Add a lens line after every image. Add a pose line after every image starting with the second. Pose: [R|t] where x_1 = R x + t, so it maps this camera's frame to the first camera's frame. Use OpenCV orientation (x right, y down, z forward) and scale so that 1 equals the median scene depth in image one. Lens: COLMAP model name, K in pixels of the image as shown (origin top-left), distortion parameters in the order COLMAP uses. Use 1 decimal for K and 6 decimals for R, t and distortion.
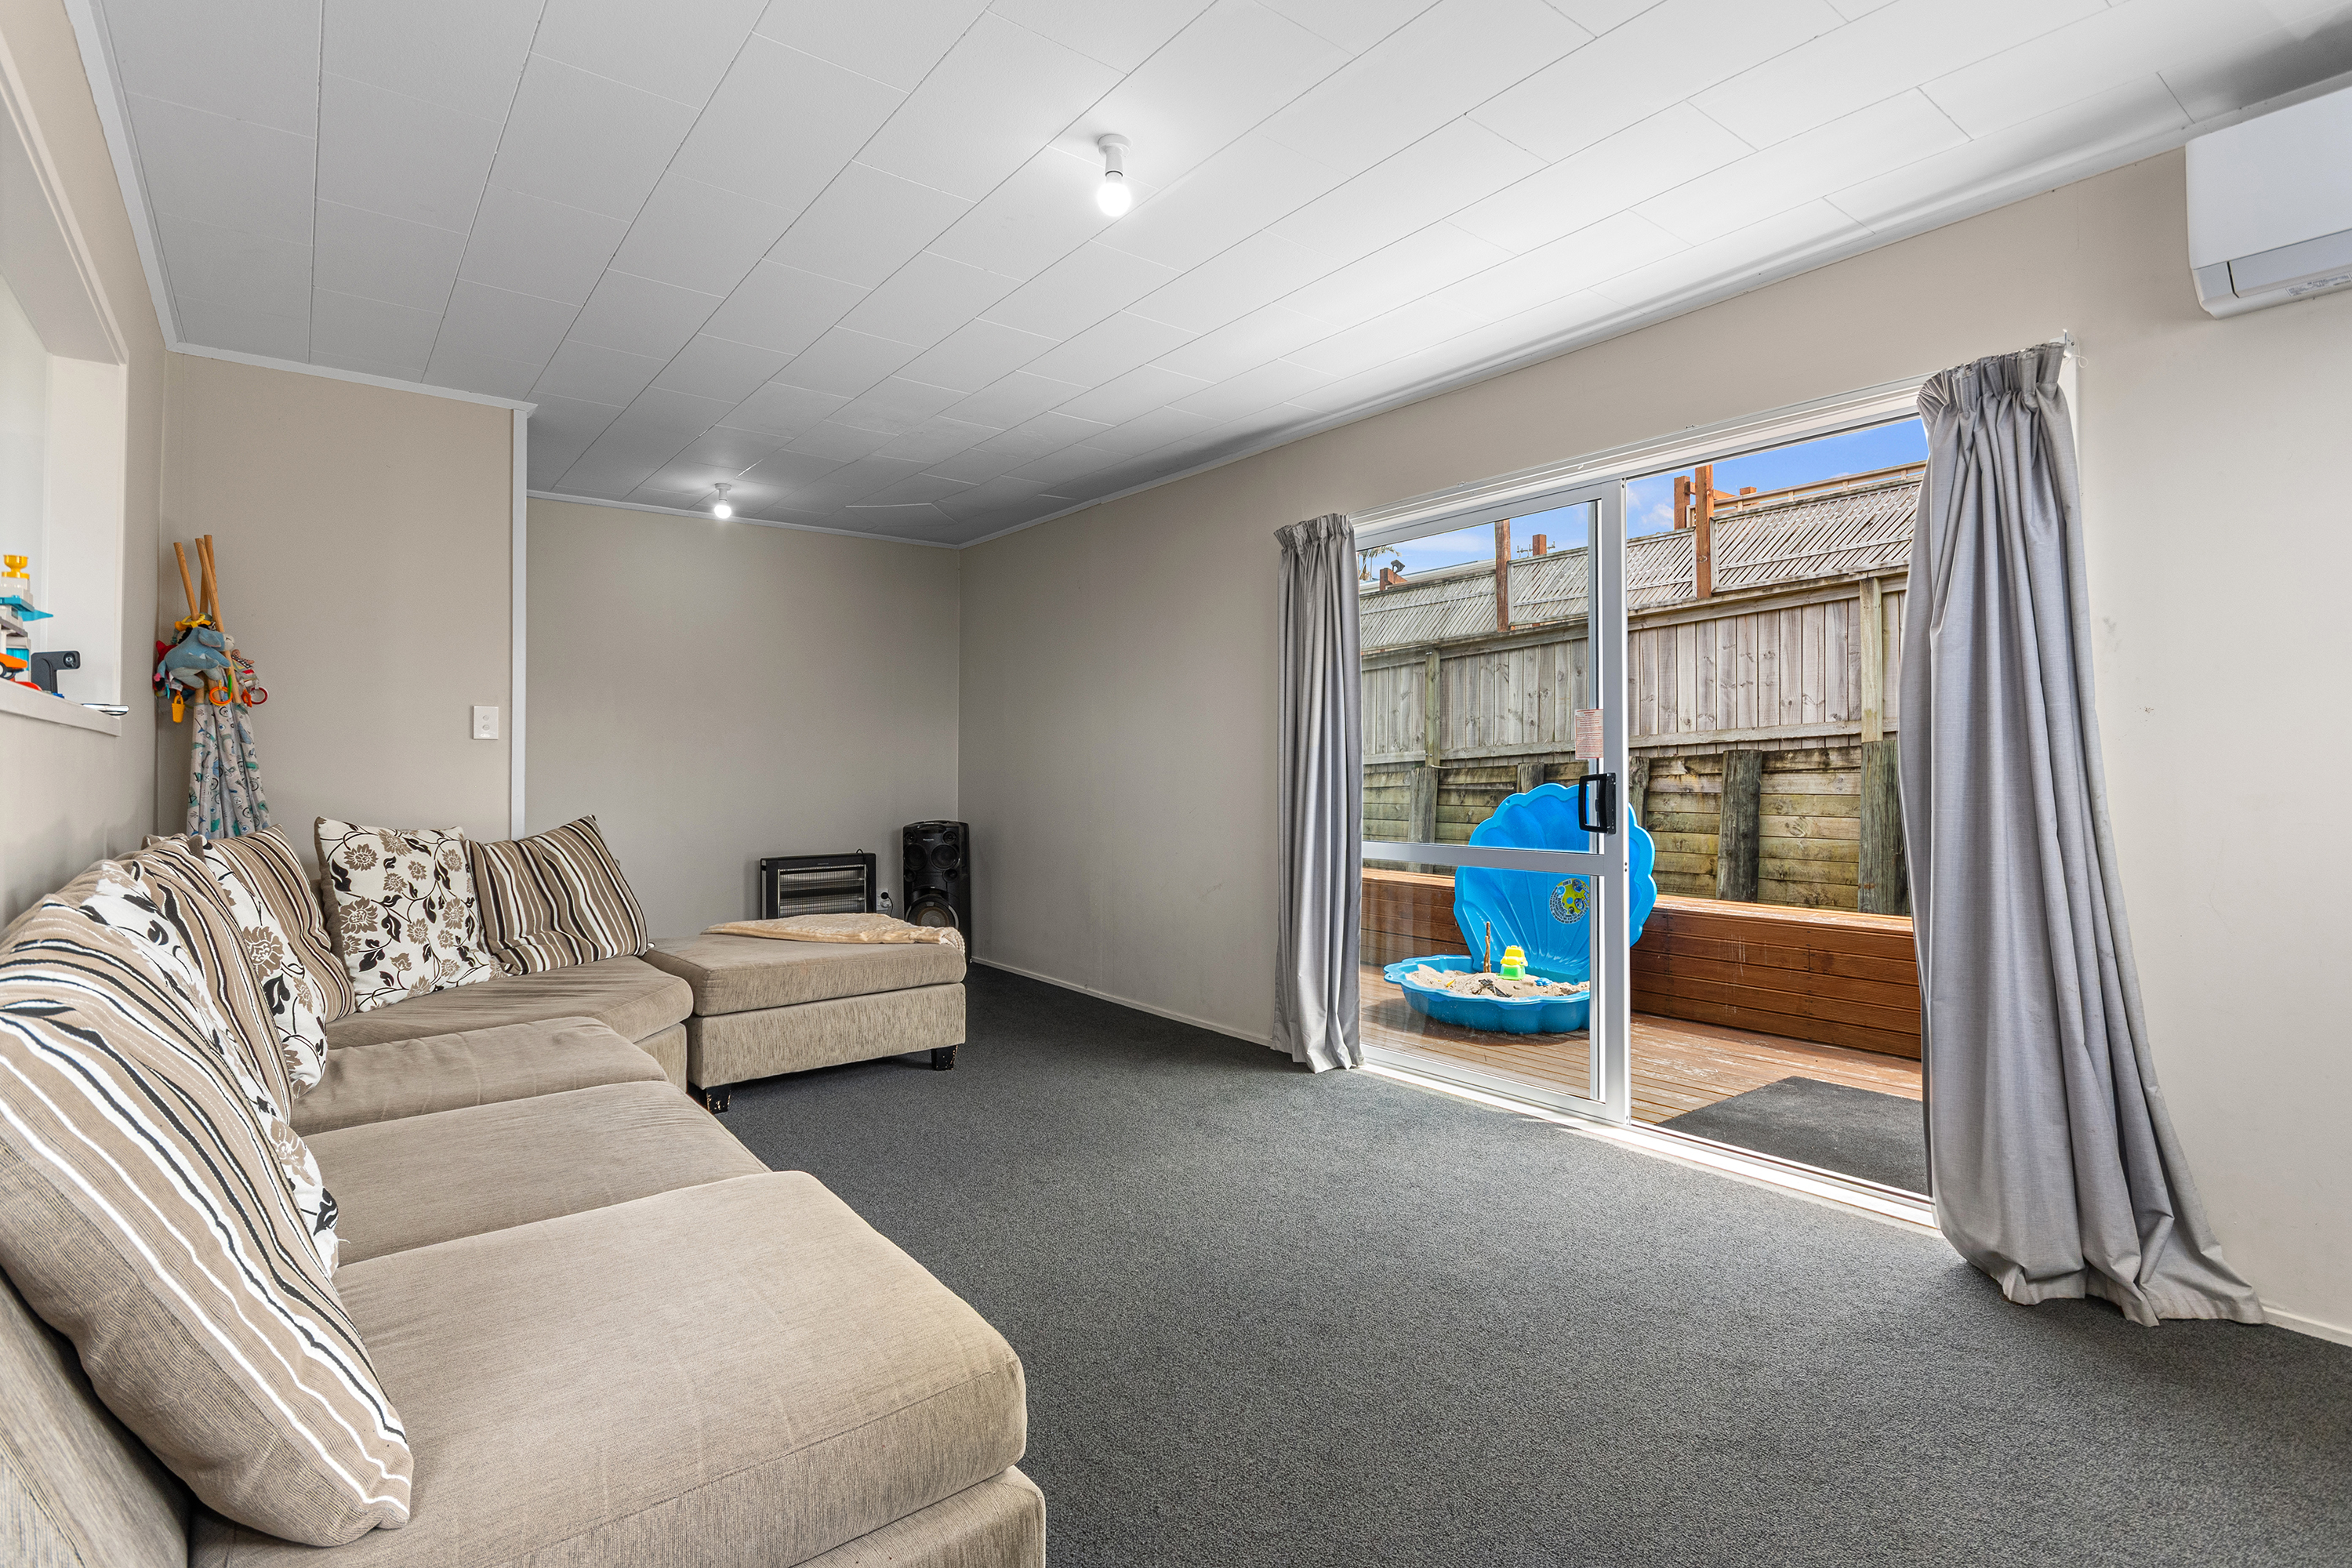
lens RADIAL K [[1149.6, 0, 1186.8], [0, 1149.6, 761.7], [0, 0, 1]] dist [0.004938, 0.000121]
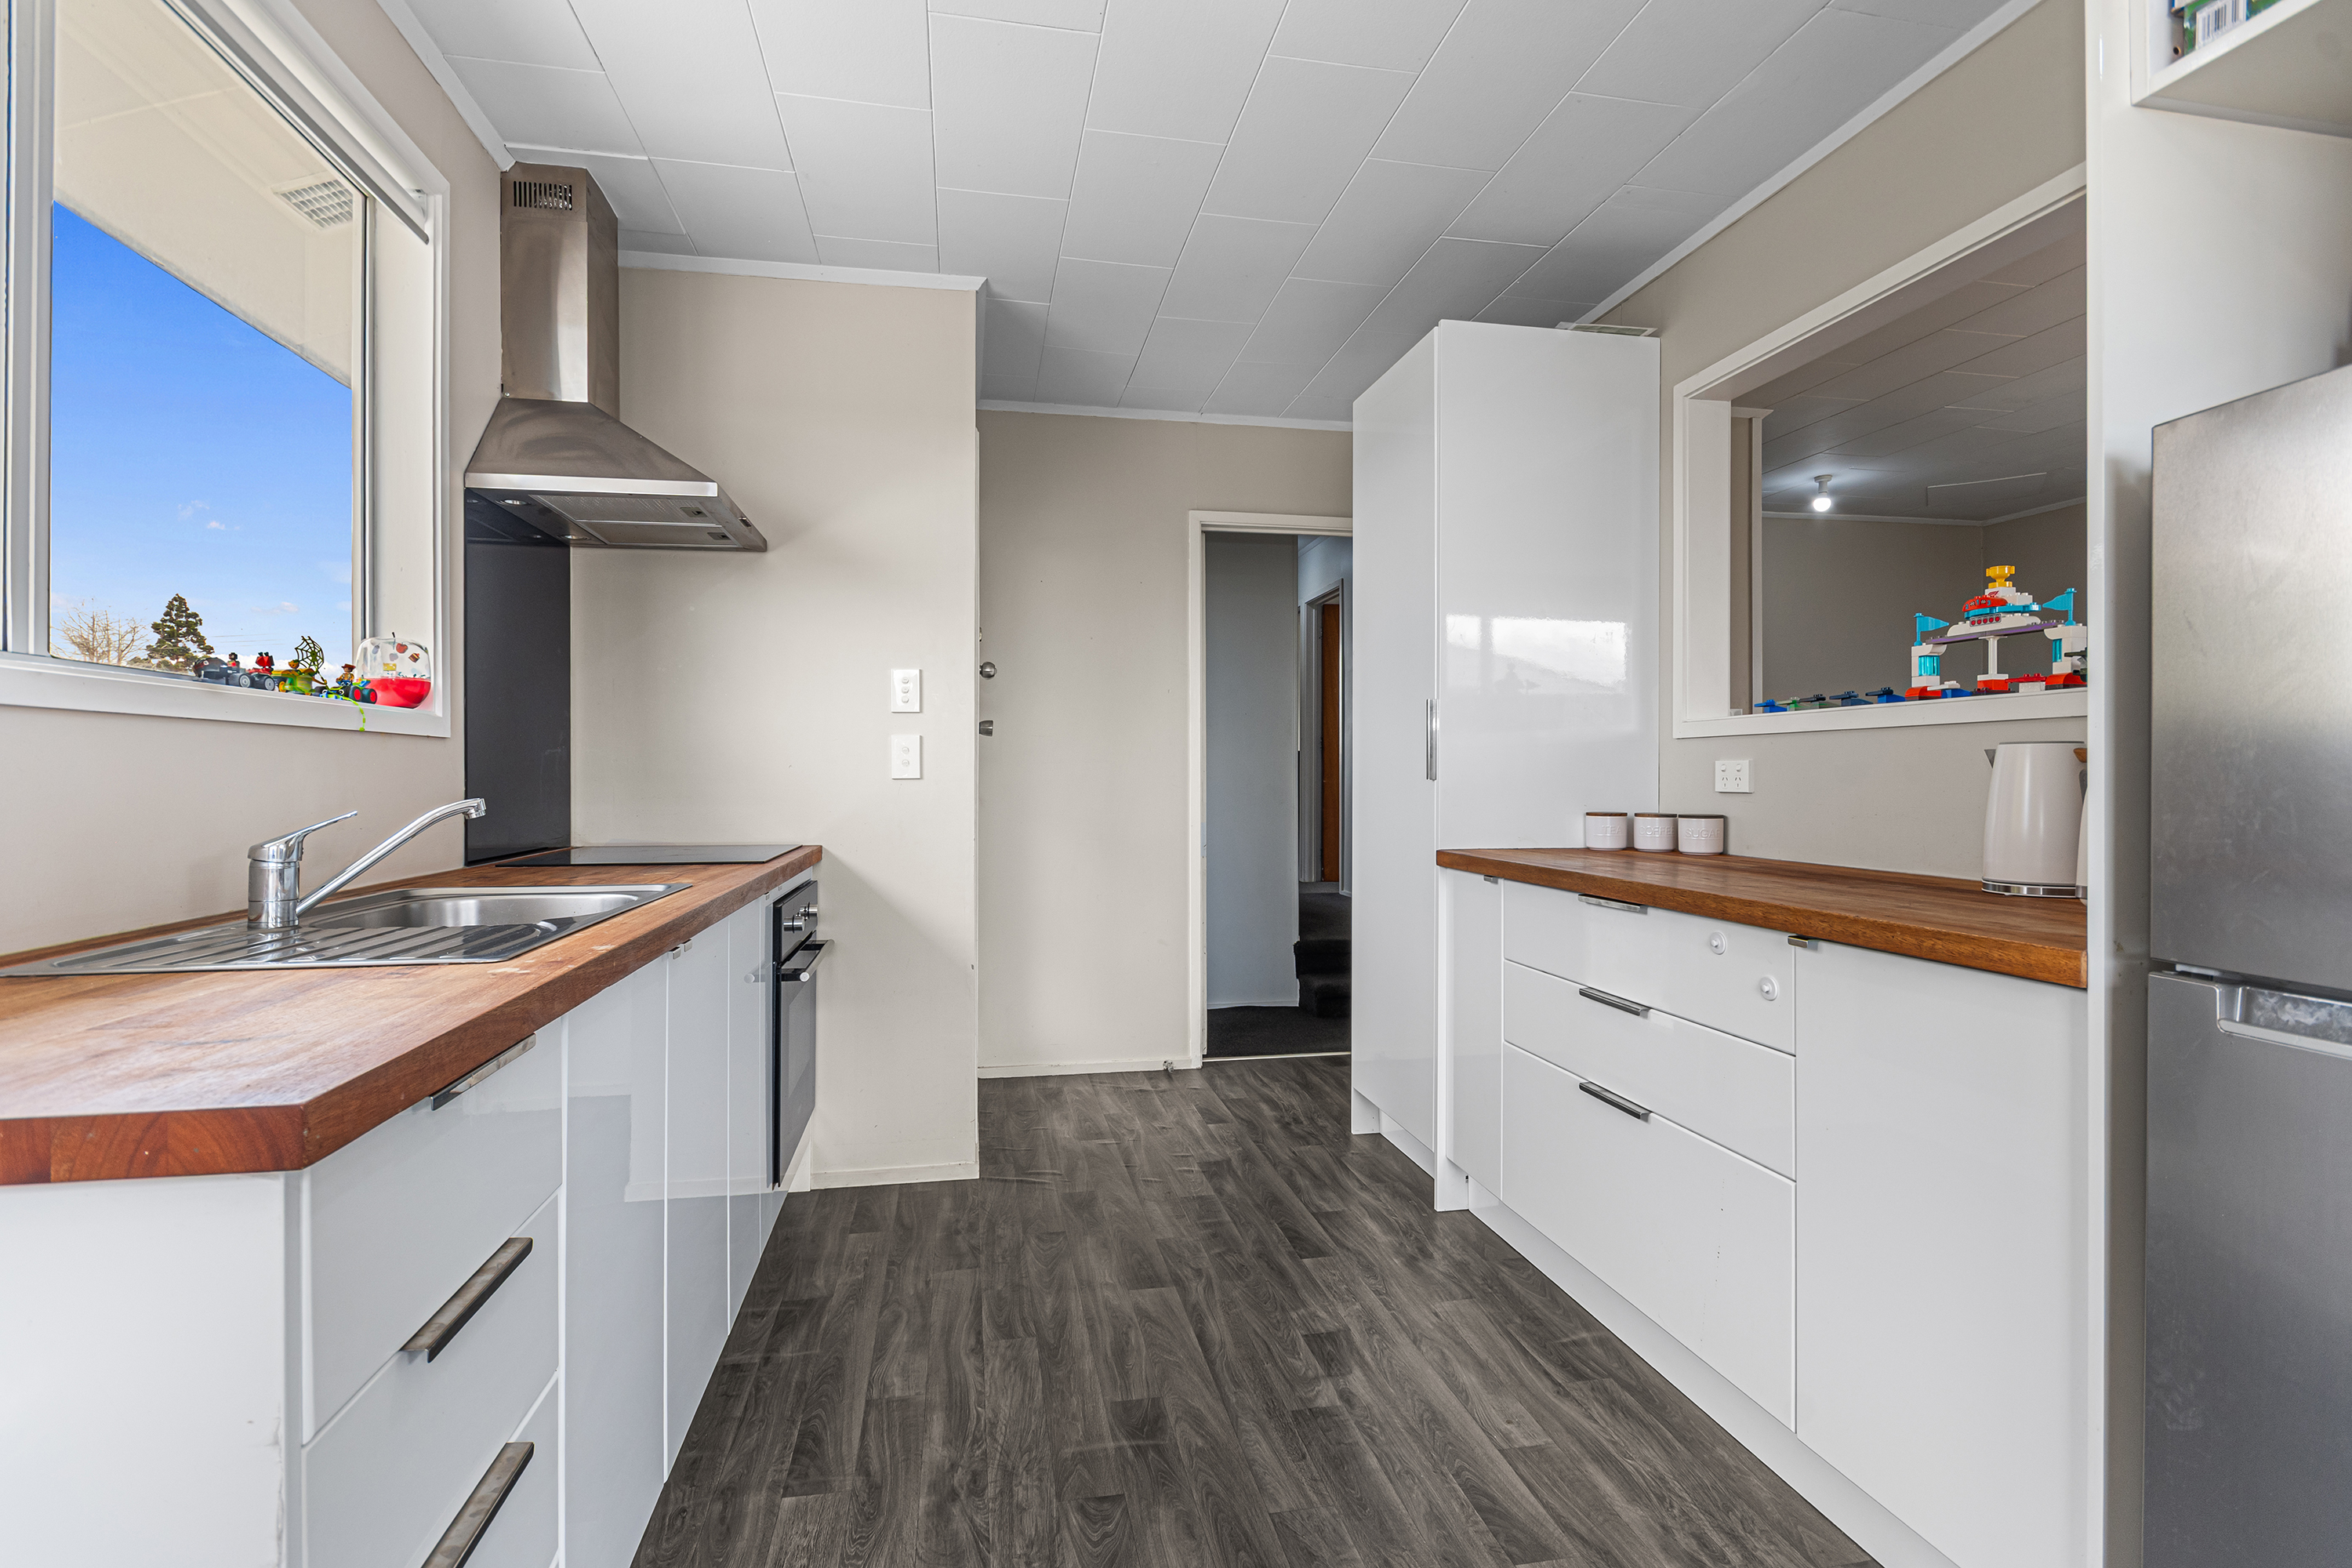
lens RADIAL K [[1149.6, 0, 1172.9], [0, 1149.6, 783.2], [0, 0, 1]] dist [0.004938, 0.000121]
pose [[0.893141, 0.000231, -0.449776, -0.695208], [0.004793, 0.999938, 0.010031, 0.002991], [0.449750, -0.011115, 0.893085, -0.155473]]
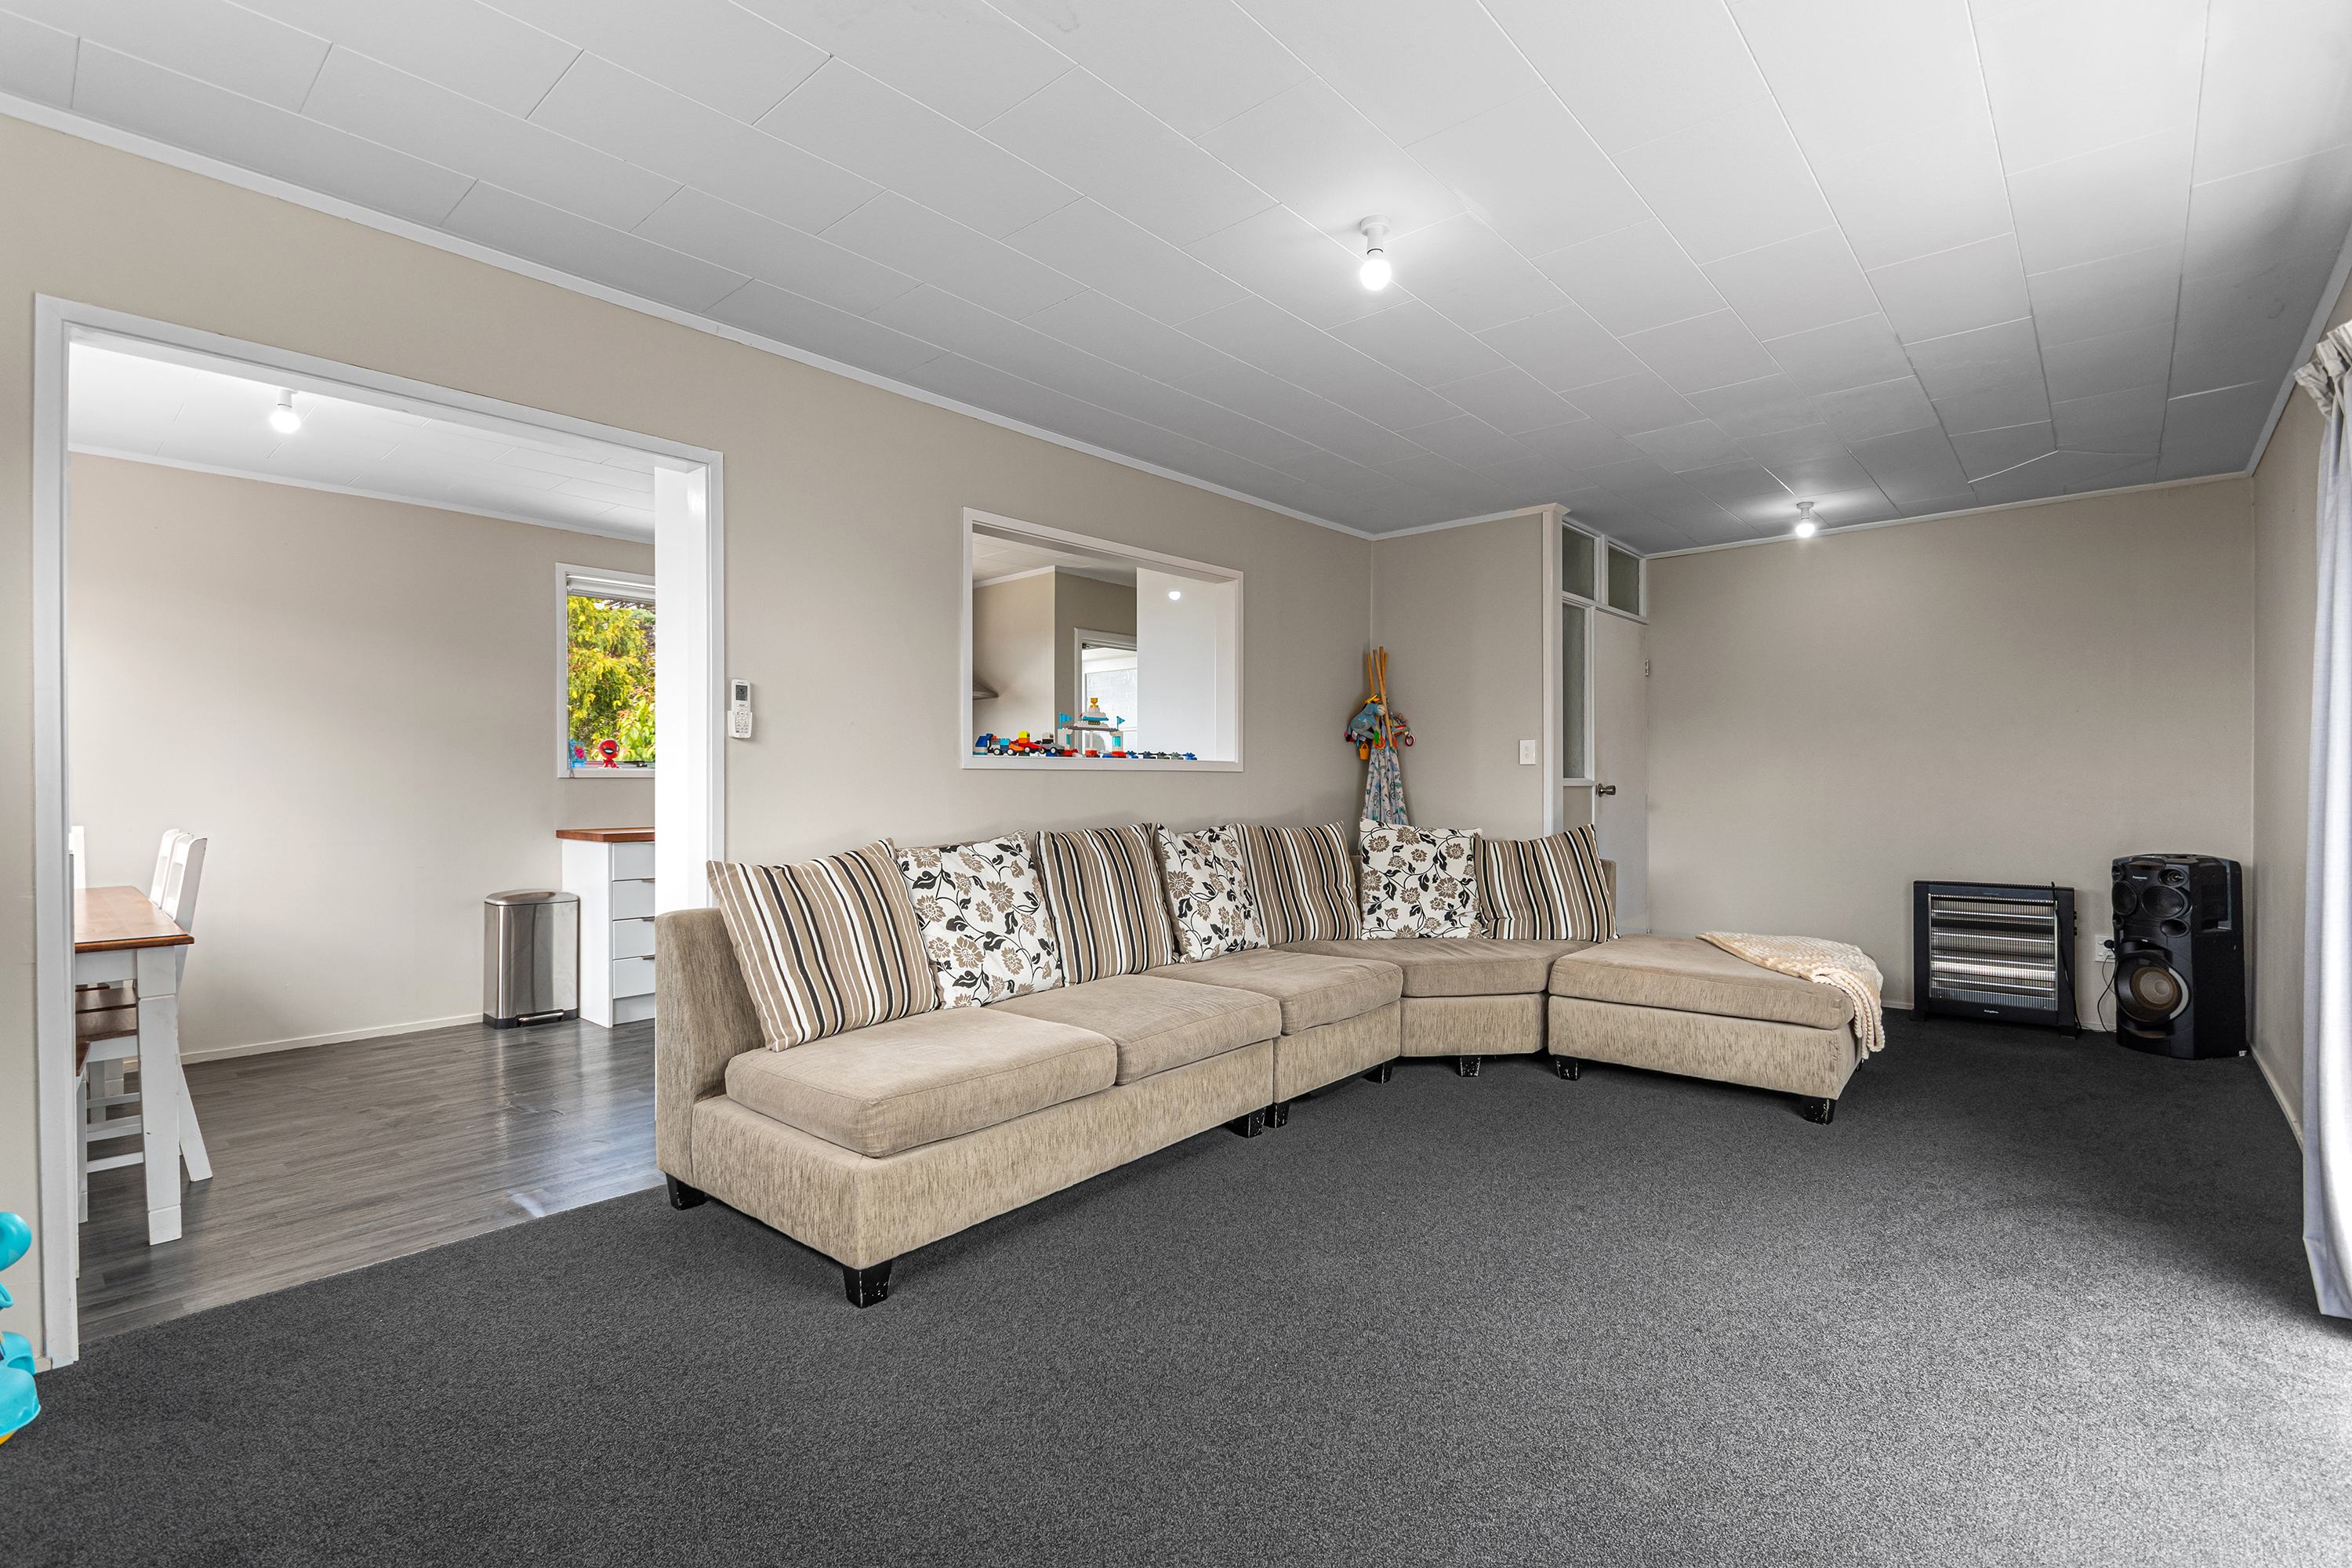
lens RADIAL K [[1060.6, 0, 1186.3], [0, 1060.6, 791.8], [0, 0, 1]] dist [0.000062, 0.000193]
pose [[0.193516, 0.009801, -0.981048, 0.620012], [0.010502, 0.999872, 0.012060, -0.007848], [0.981041, -0.012637, 0.193388, 0.435594]]
